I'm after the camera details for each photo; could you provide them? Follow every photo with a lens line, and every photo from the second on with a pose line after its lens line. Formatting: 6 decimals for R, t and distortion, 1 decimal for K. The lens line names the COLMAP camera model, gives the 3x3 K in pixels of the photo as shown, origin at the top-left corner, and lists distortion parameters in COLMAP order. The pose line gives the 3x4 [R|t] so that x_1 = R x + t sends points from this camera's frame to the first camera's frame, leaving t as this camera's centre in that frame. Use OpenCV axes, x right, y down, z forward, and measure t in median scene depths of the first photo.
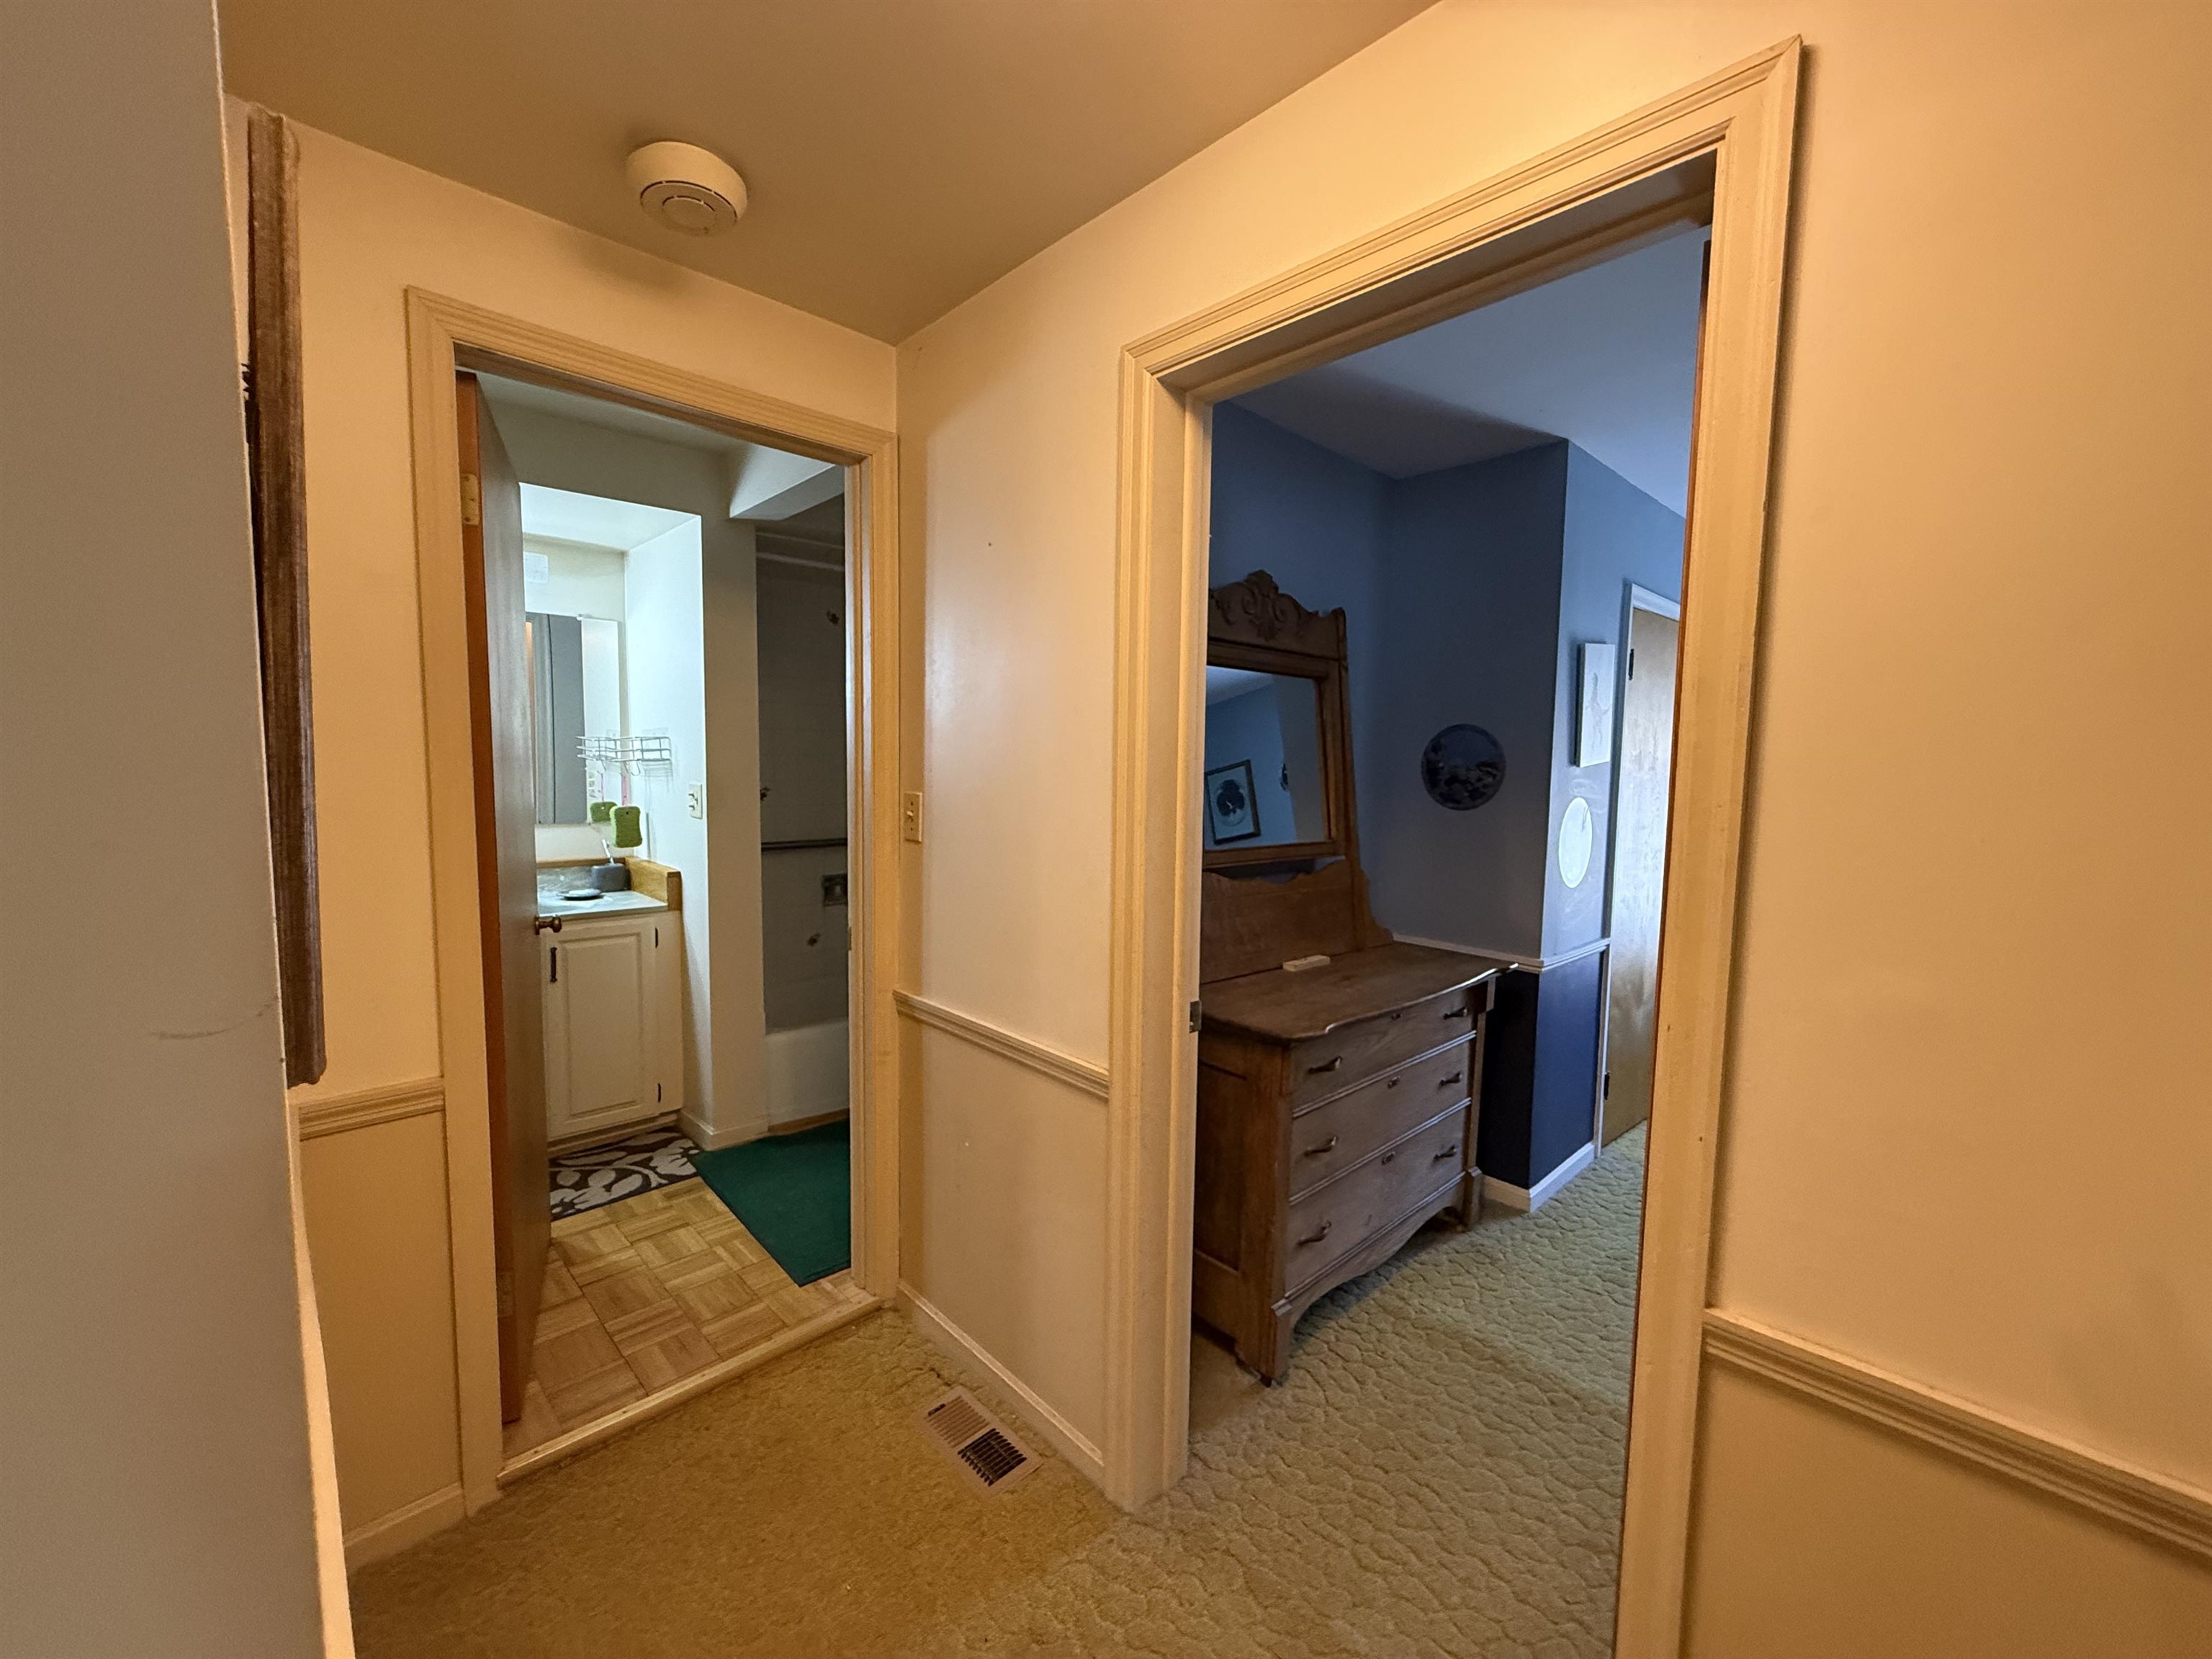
lens RADIAL K [[884.5, 0, 1104.0], [0, 884.5, 825.9], [0, 0, 1]] dist [0.000465, 0.000223]
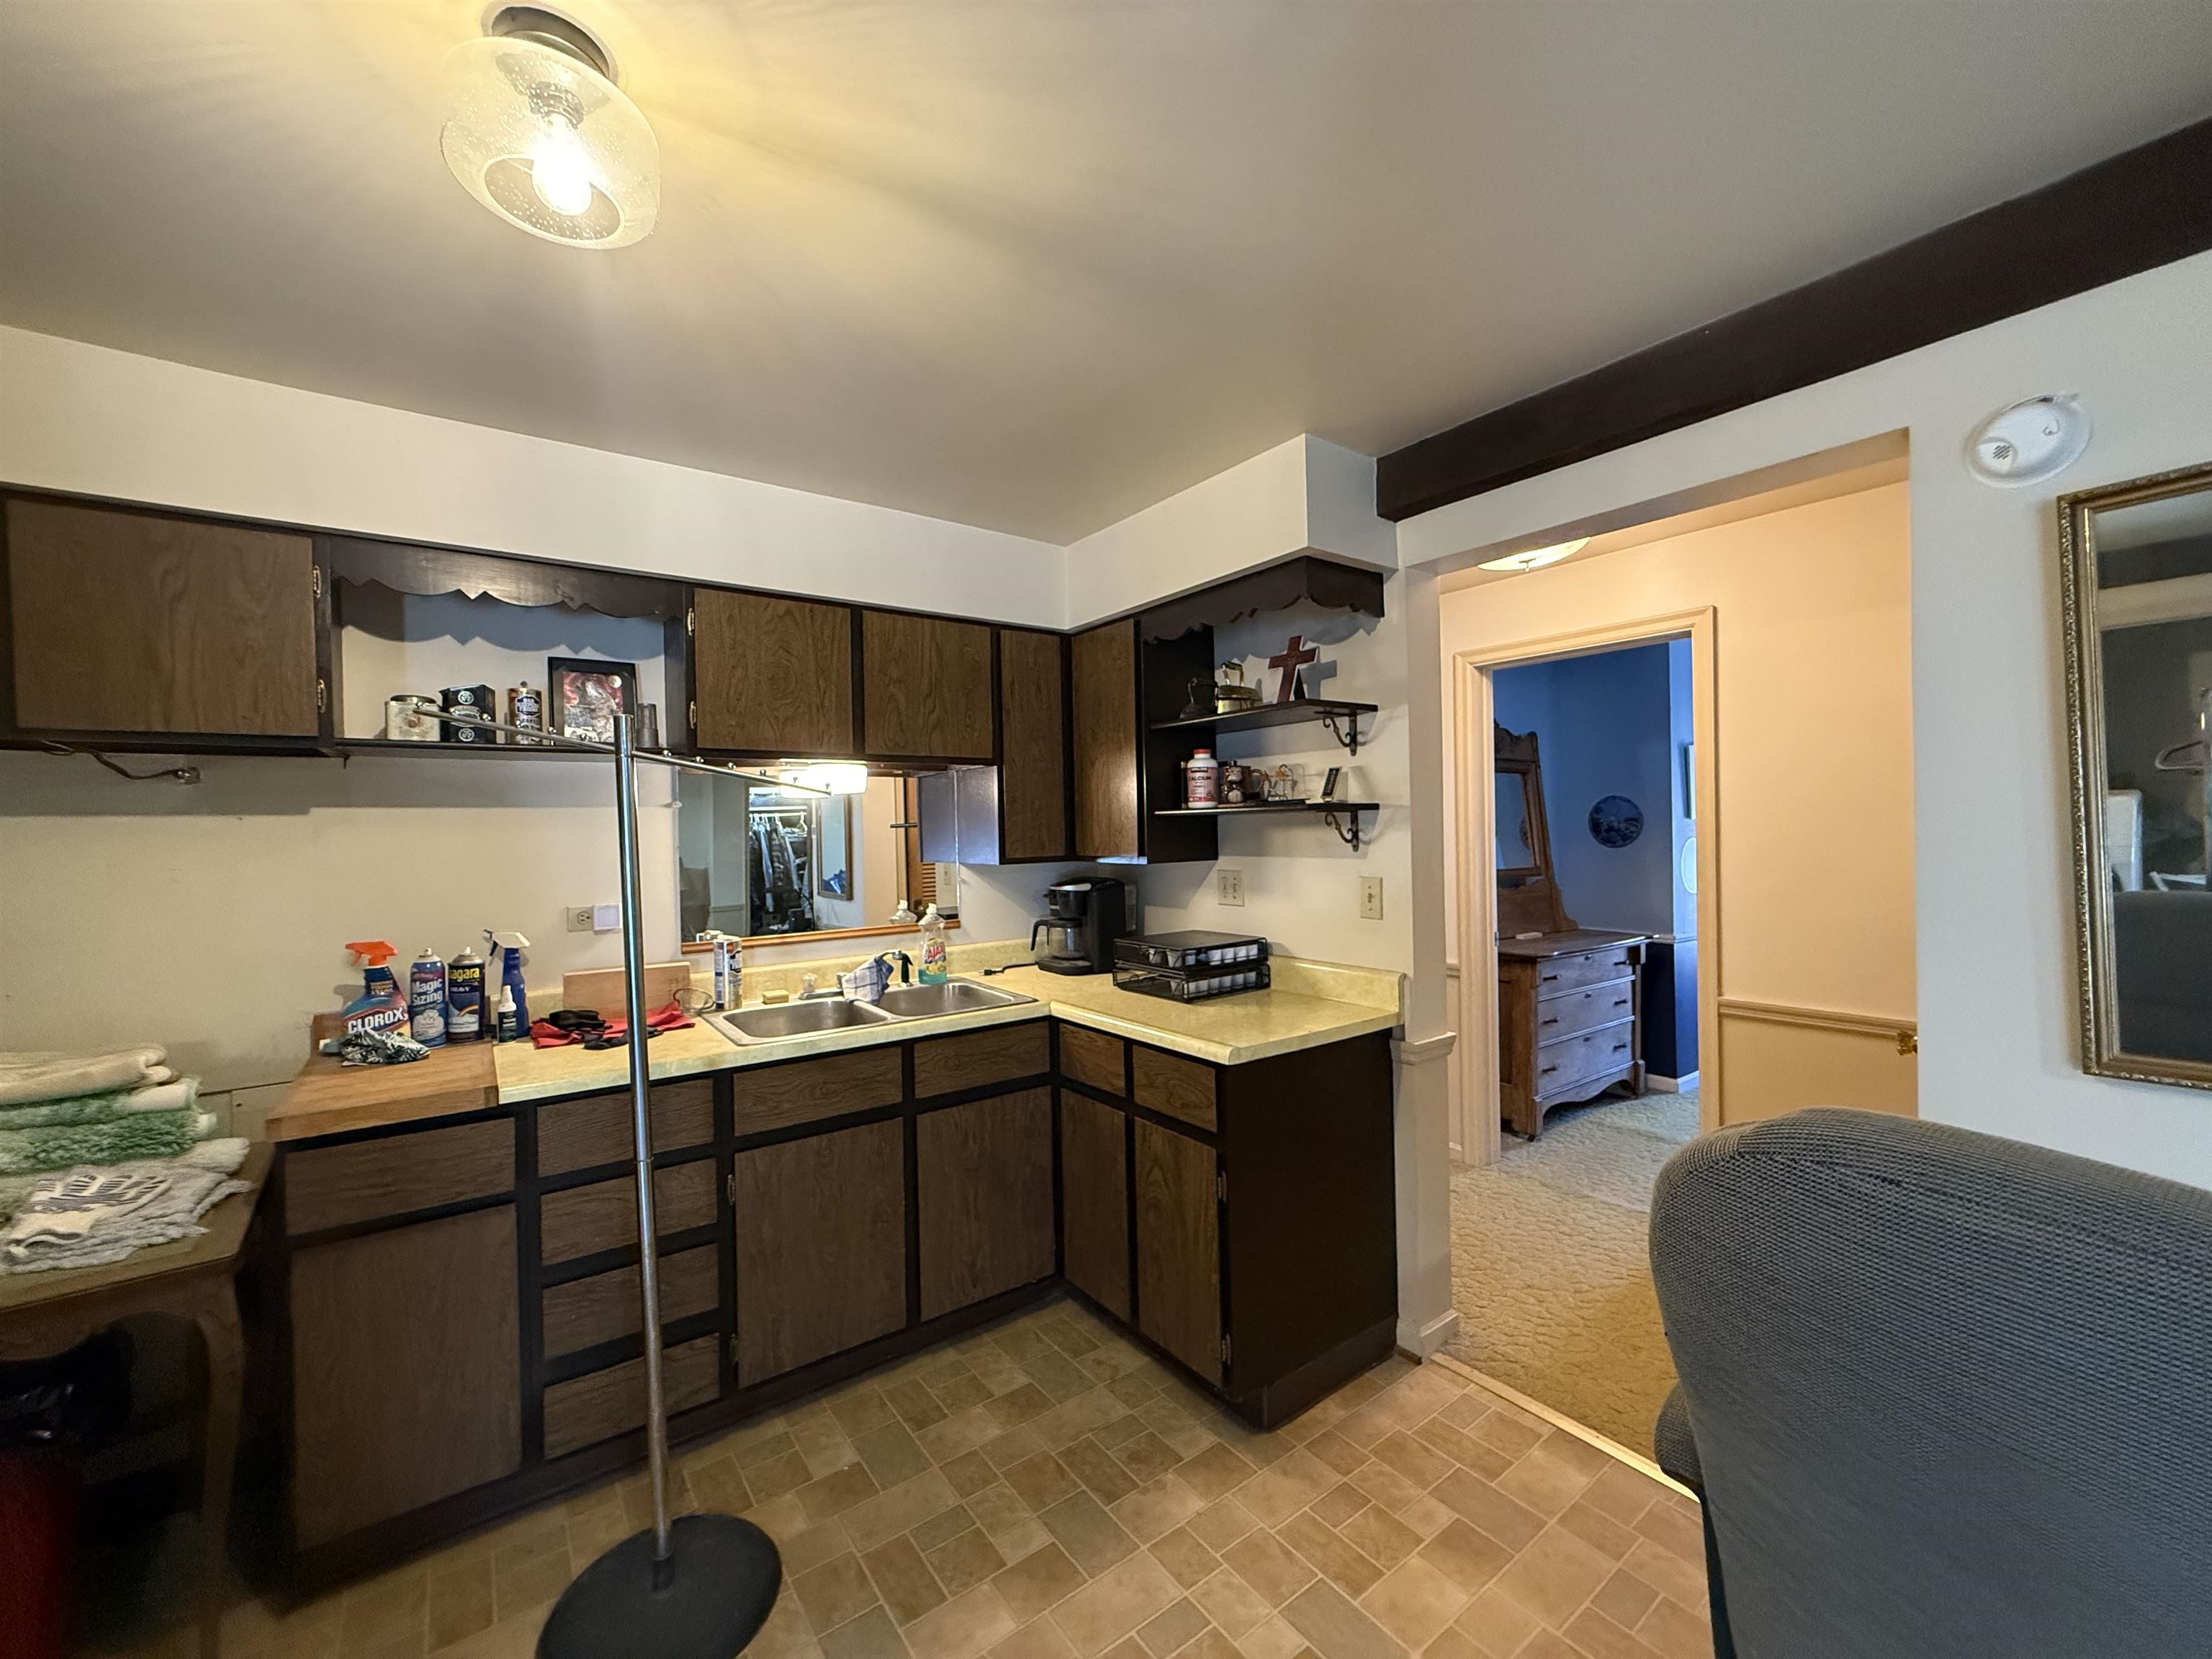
lens RADIAL K [[884.5, 0, 1106.7], [0, 884.5, 832.8], [0, 0, 1]] dist [0.000465, 0.000223]
pose [[0.990890, -0.034476, -0.130185, -0.359764], [0.025287, 0.997113, -0.071592, 0.054622], [0.132277, 0.067648, 0.988902, -0.846228]]
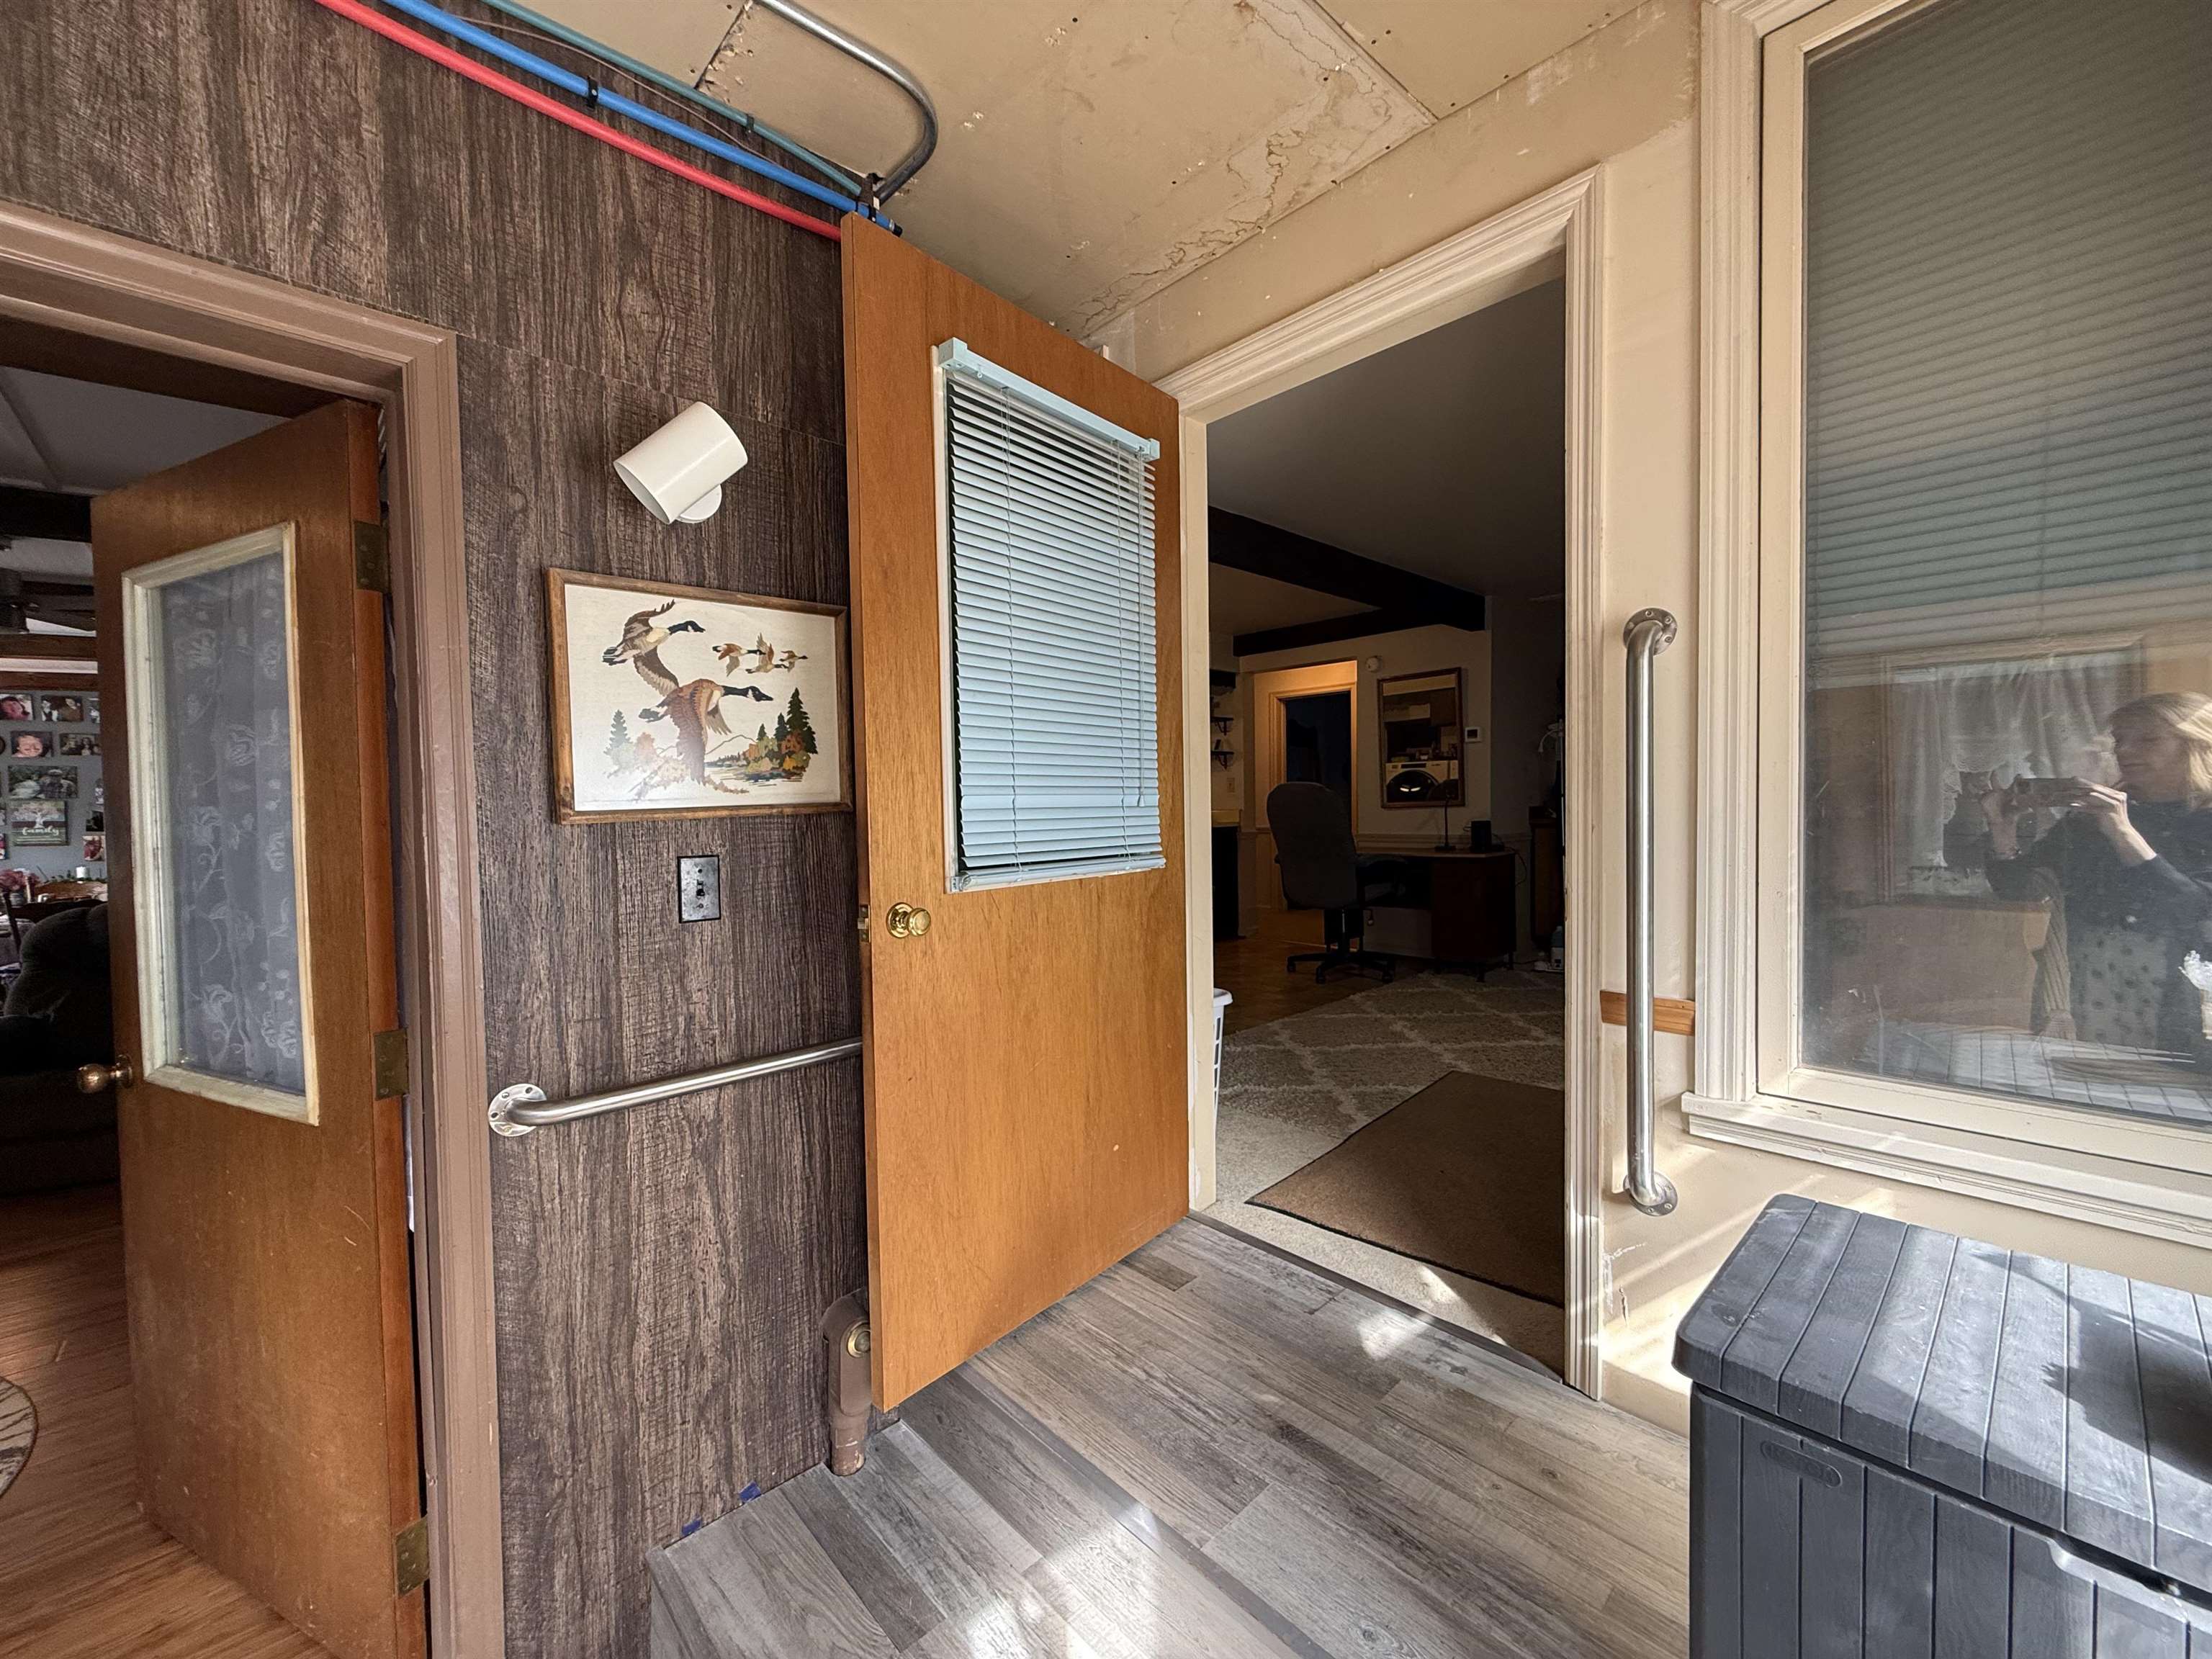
lens RADIAL K [[884.5, 0, 1102.4], [0, 884.5, 833.3], [0, 0, 1]] dist [0.000465, 0.000223]
pose [[0.999574, -0.026457, -0.012331, -0.677051], [0.025856, 0.998580, -0.046587, 0.468604], [0.013546, 0.046249, 0.998838, -3.474735]]
